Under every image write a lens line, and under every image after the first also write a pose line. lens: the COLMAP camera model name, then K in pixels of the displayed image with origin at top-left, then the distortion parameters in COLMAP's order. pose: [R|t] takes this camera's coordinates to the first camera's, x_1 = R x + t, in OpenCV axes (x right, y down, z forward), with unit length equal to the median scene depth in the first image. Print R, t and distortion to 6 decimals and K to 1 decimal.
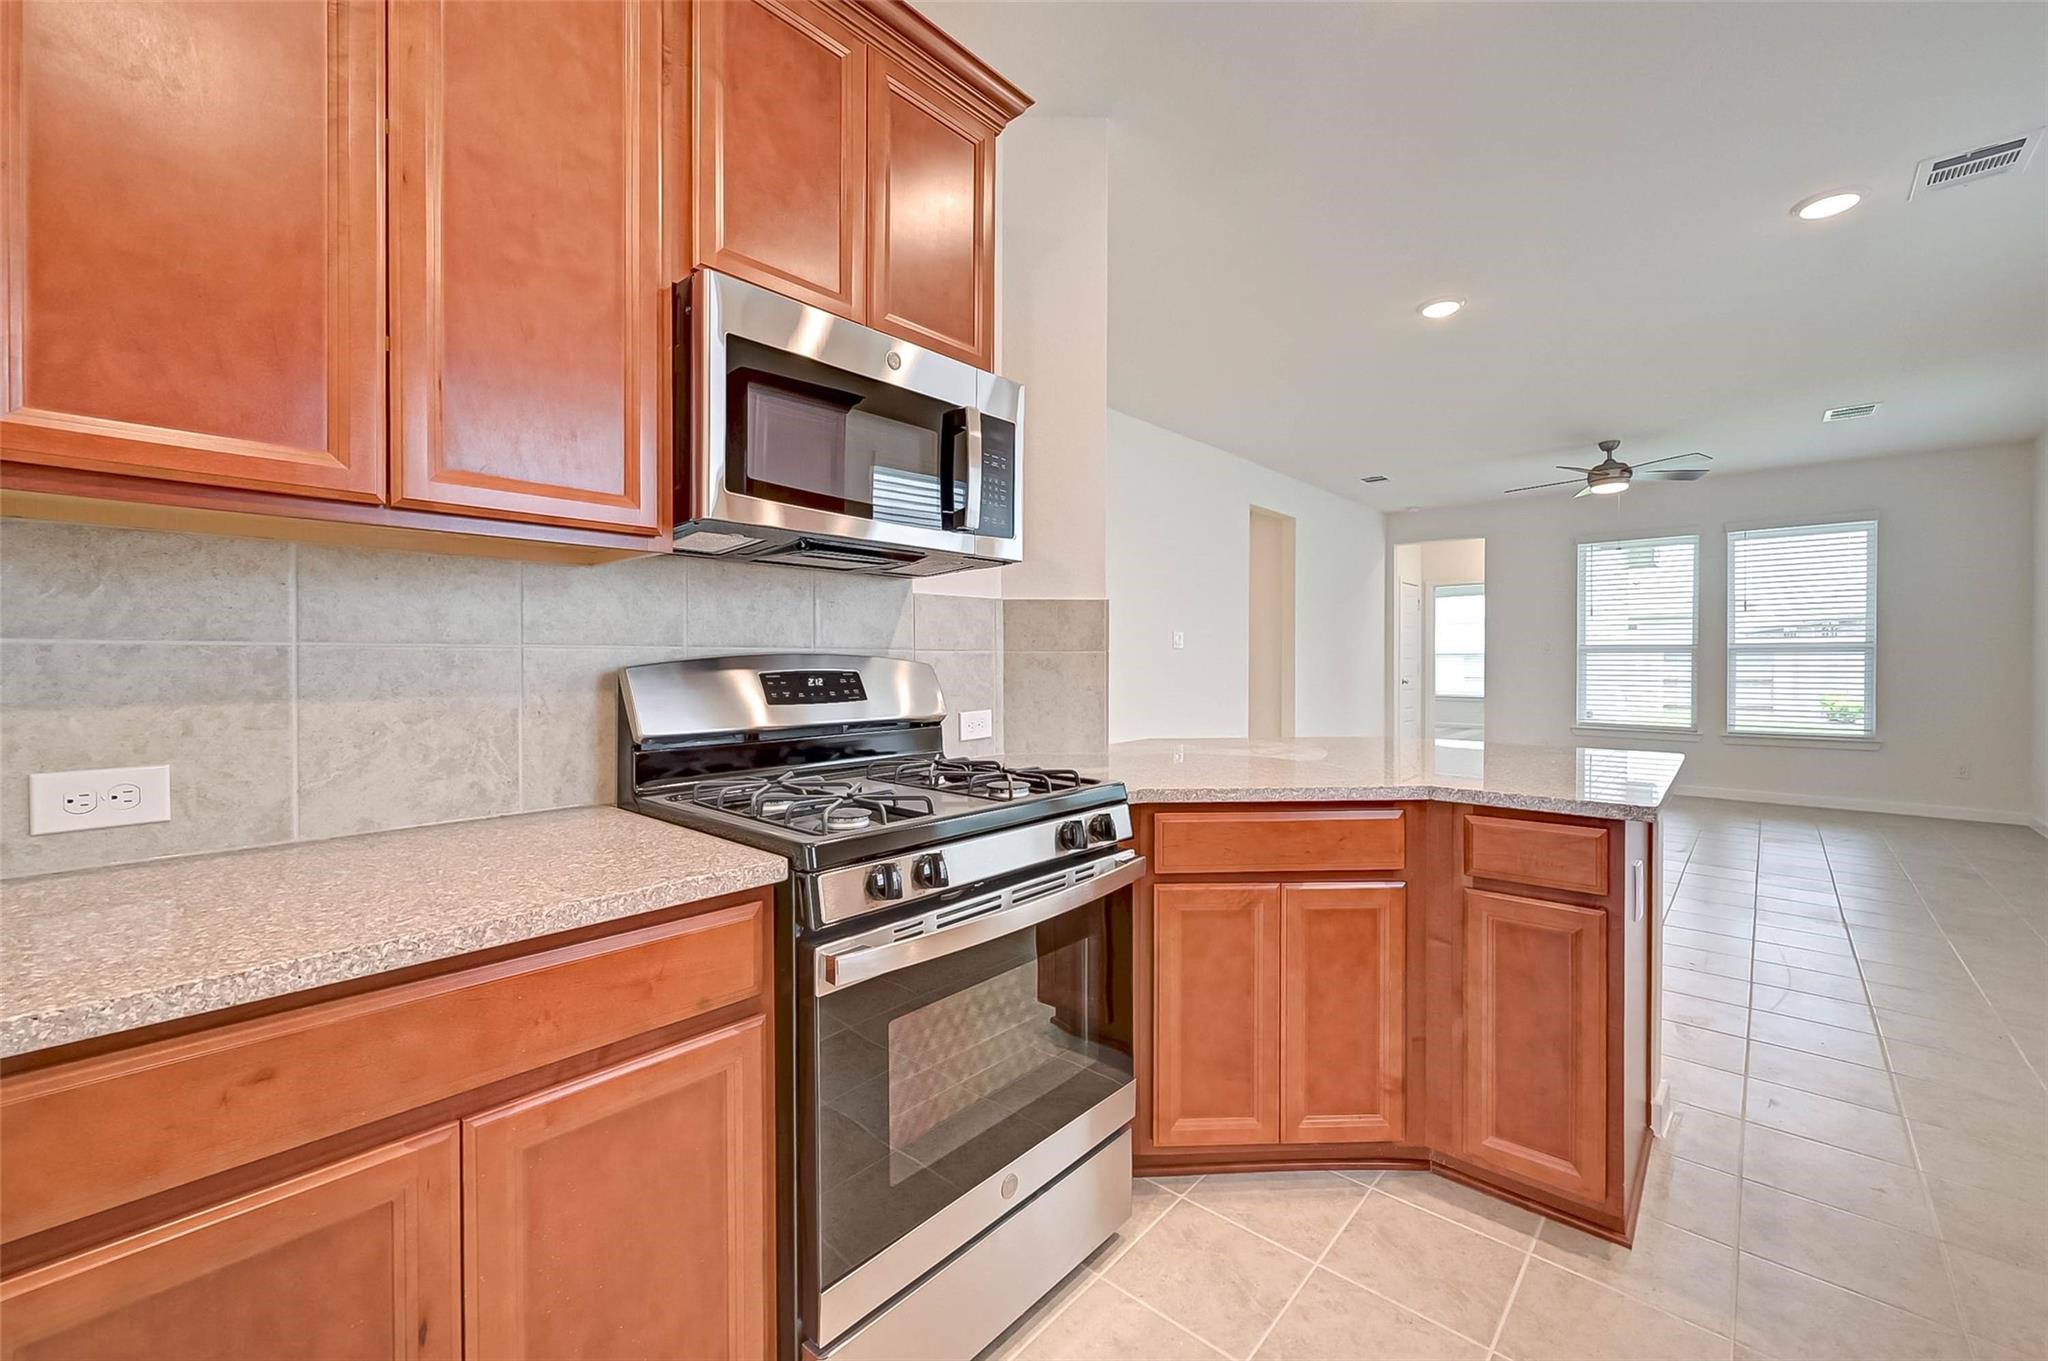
lens RADIAL K [[815.0, 0, 1034.4], [0, 815.0, 667.0], [0, 0, 1]] dist [-0.002856, 0.000247]
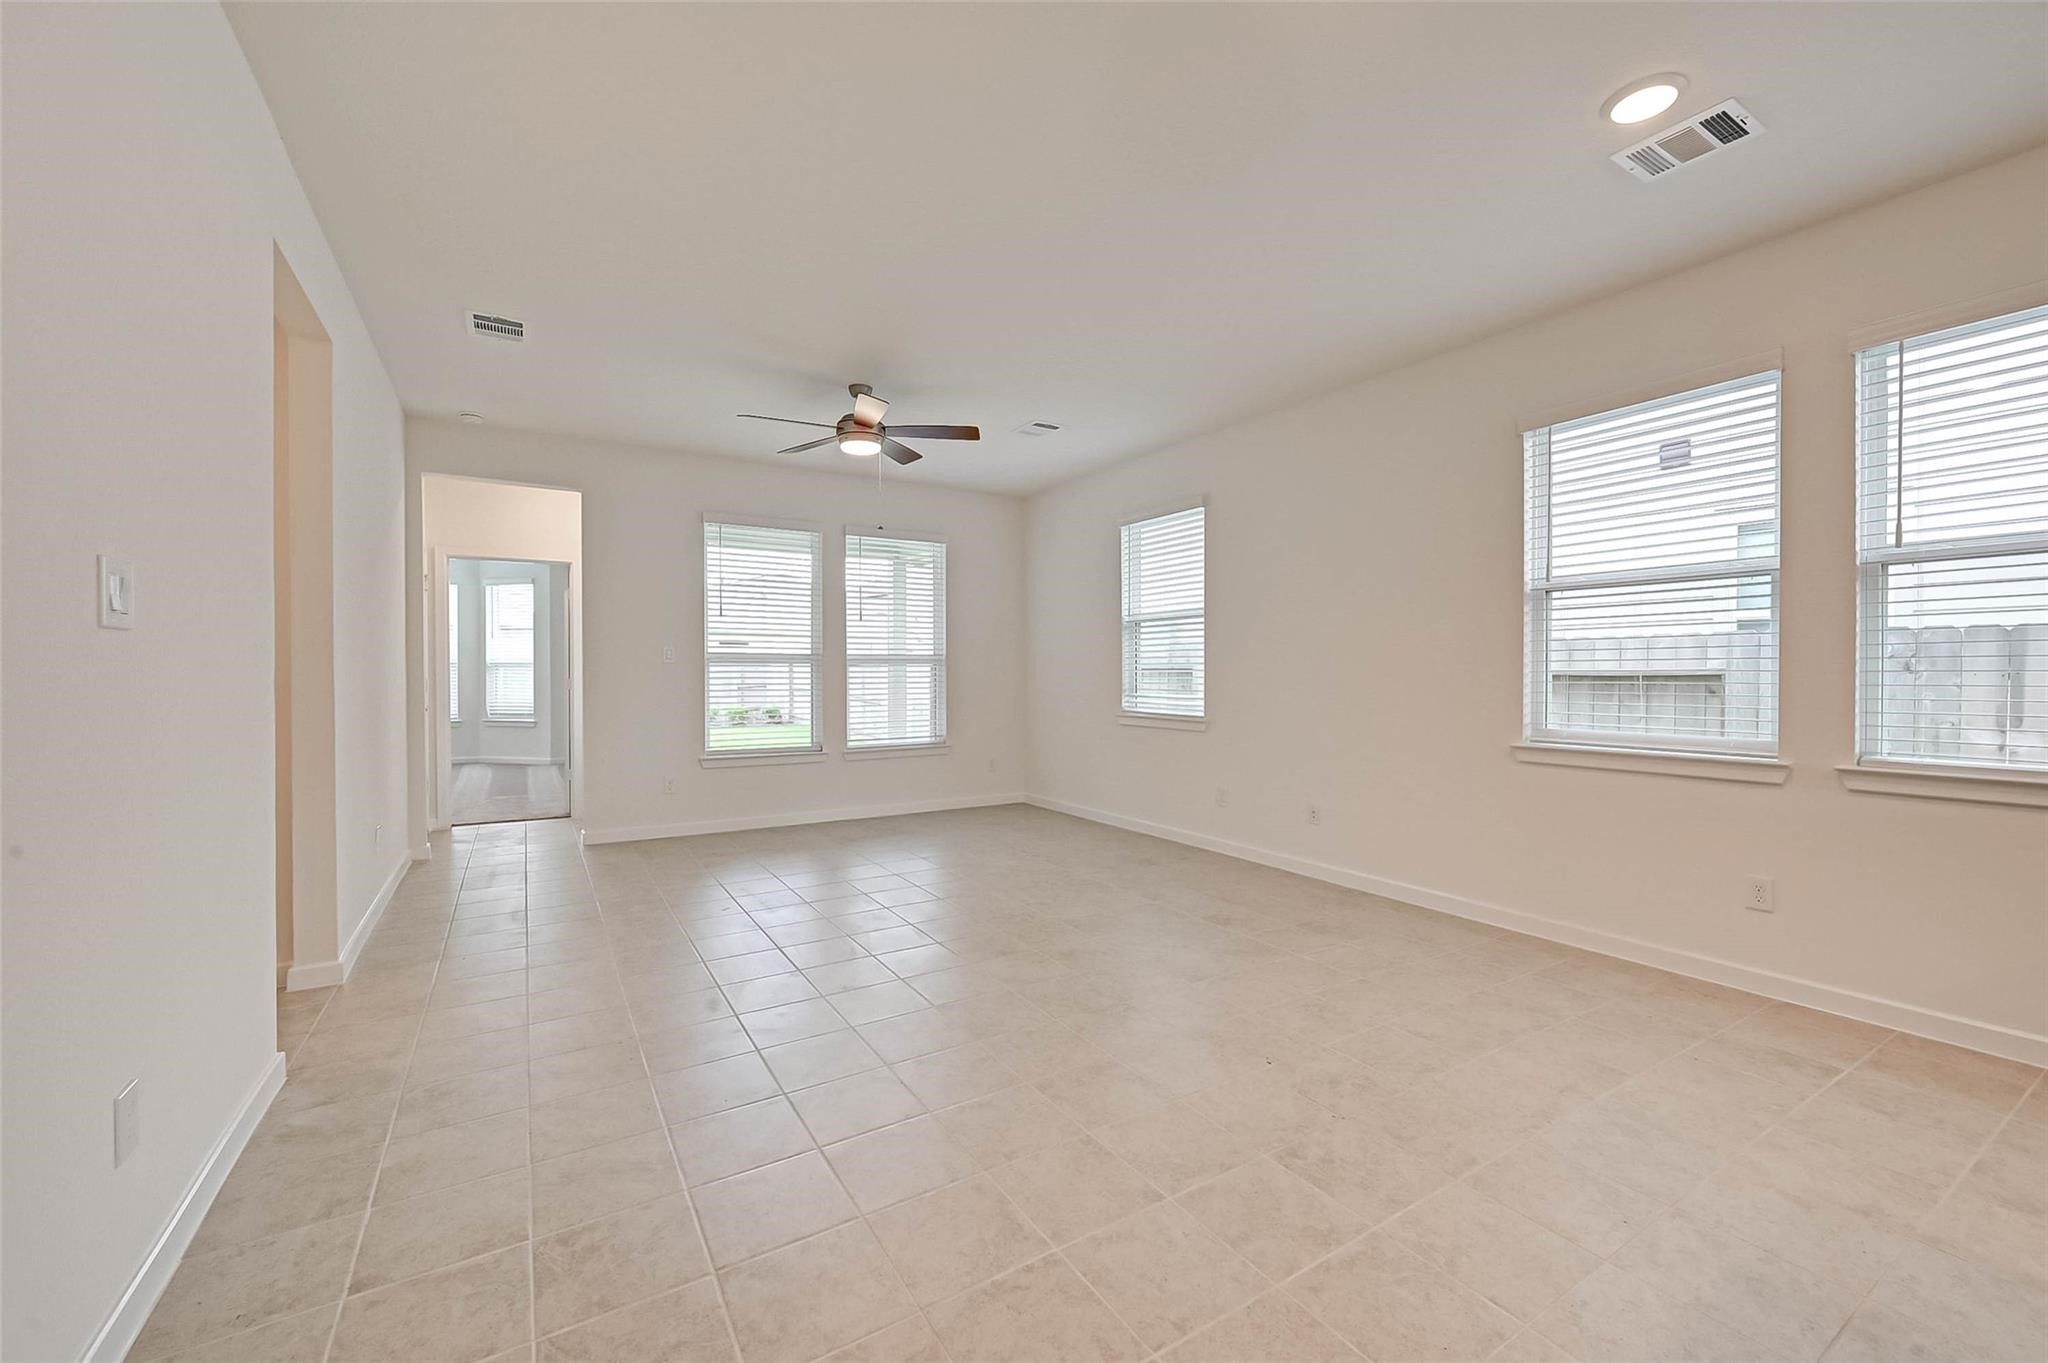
lens RADIAL K [[815.0, 0, 1056.6], [0, 815.0, 677.6], [0, 0, 1]] dist [-0.002856, 0.000247]
pose [[0.252138, -0.006600, 0.967669, 0.017625], [0.007647, 0.999959, 0.004827, -0.014757], [-0.967661, 0.006183, 0.252178, 2.061924]]
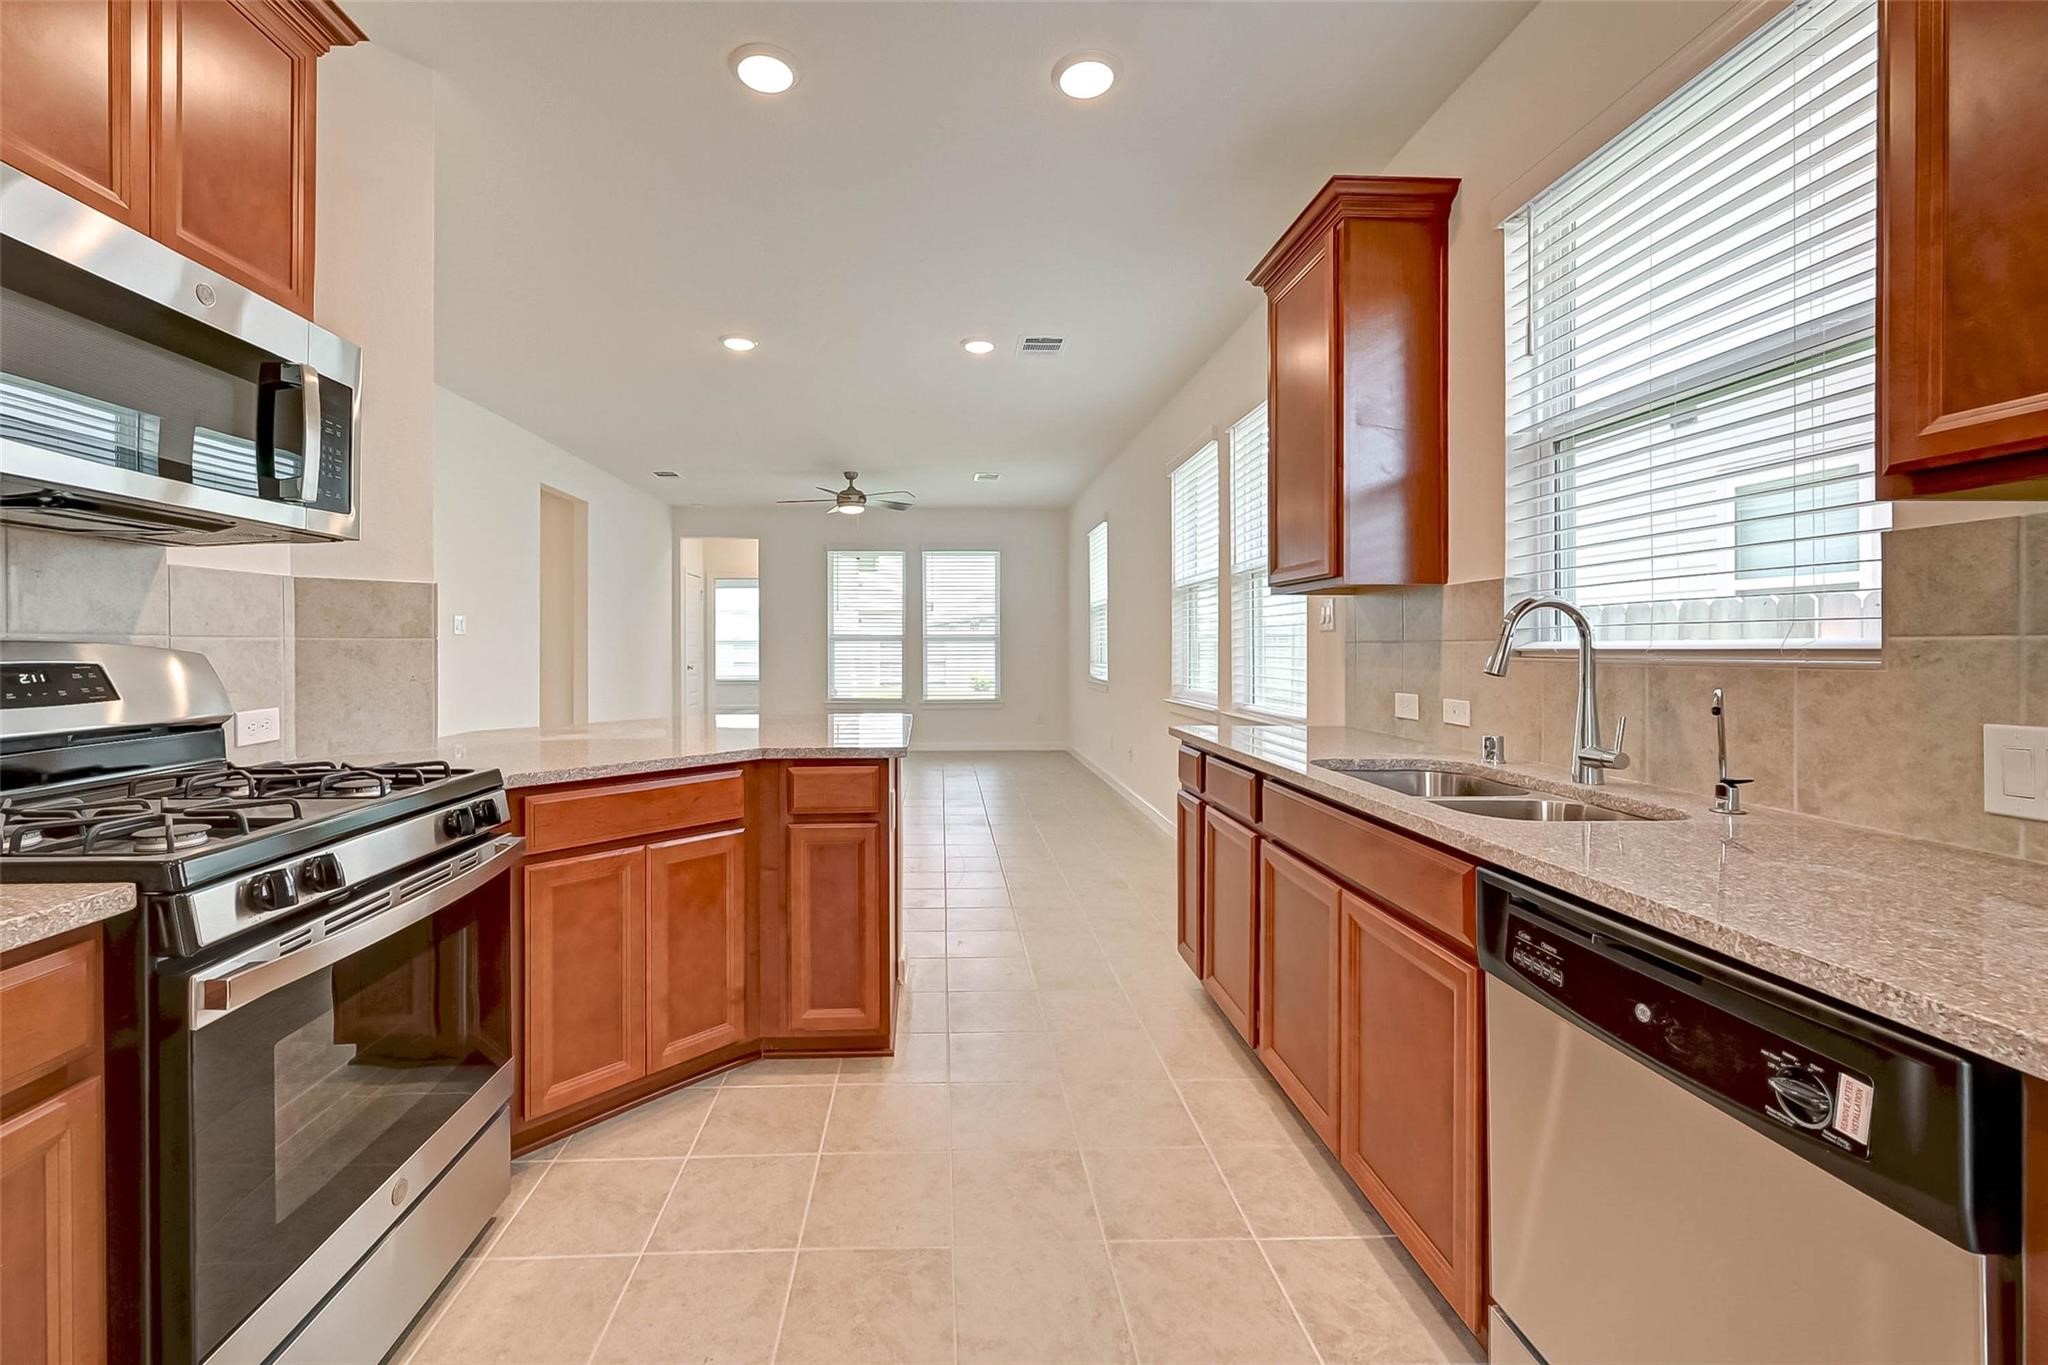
lens RADIAL K [[828.0, 0, 972.7], [0, 828.0, 645.1], [0, 0, 1]] dist [-0.003856, 0.000262]
pose [[0.715972, -0.000162, 0.698129, -0.162863], [0.007660, 0.999942, -0.007624, 0.000011], [-0.698087, 0.010806, 0.715931, -0.133519]]
